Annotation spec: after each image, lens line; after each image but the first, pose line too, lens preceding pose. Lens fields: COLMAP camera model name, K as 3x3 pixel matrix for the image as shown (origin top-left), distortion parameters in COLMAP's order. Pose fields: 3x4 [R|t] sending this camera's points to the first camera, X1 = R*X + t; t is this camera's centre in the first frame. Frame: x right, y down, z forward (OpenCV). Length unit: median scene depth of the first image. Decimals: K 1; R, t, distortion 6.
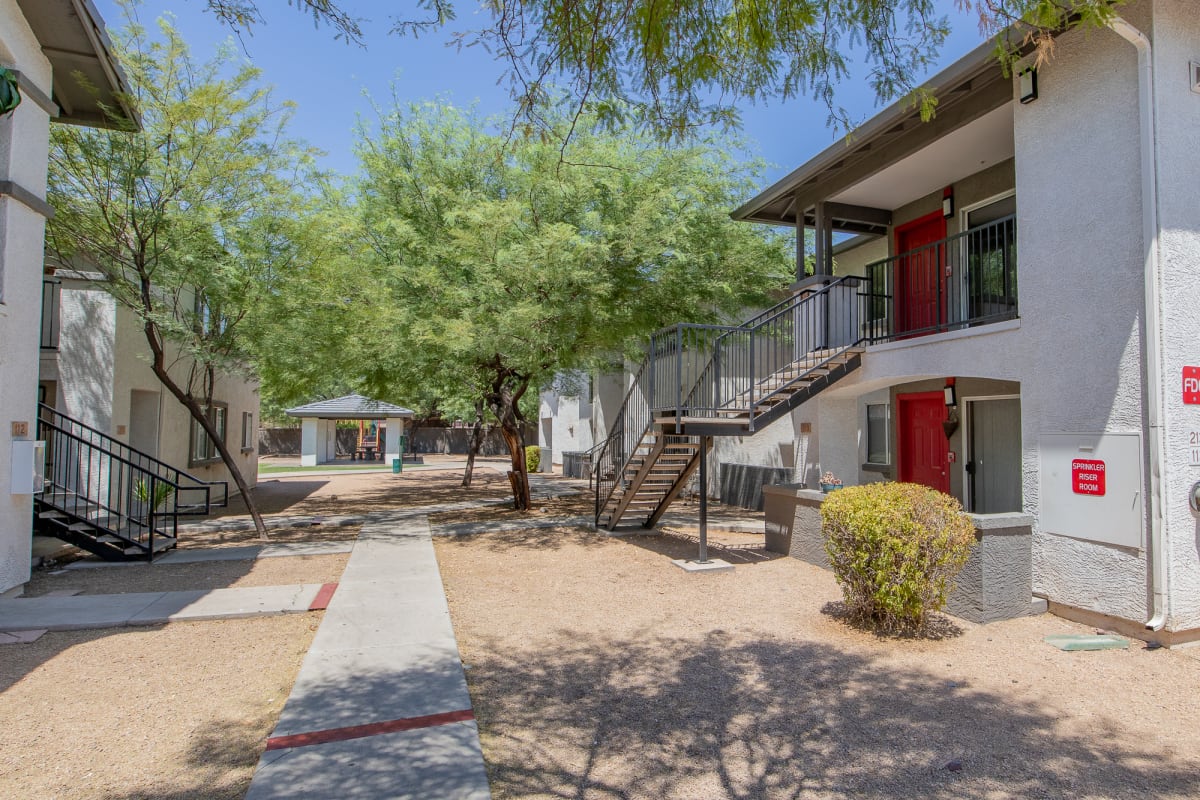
lens RADIAL K [[643.1, 0, 600.0], [0, 643.1, 400.0], [0, 0, 1]] dist [-0.025287, 0.000725]
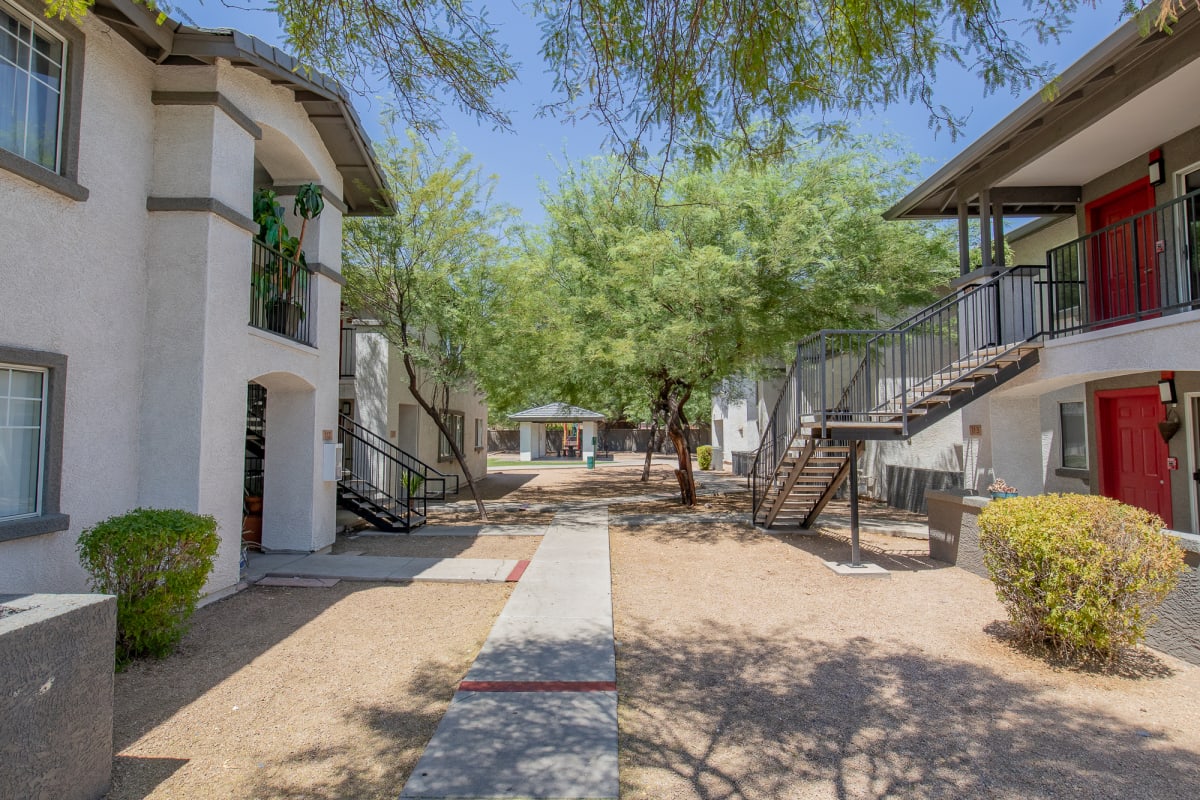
lens RADIAL K [[583.3, 0, 600.3], [0, 583.3, 381.6], [0, 0, 1]] dist [-0.026820, 0.001072]
pose [[0.928186, -0.035296, -0.370439, 0.129794], [0.028087, 0.999297, -0.024838, -0.023293], [0.371055, 0.012650, 0.928525, 0.007992]]
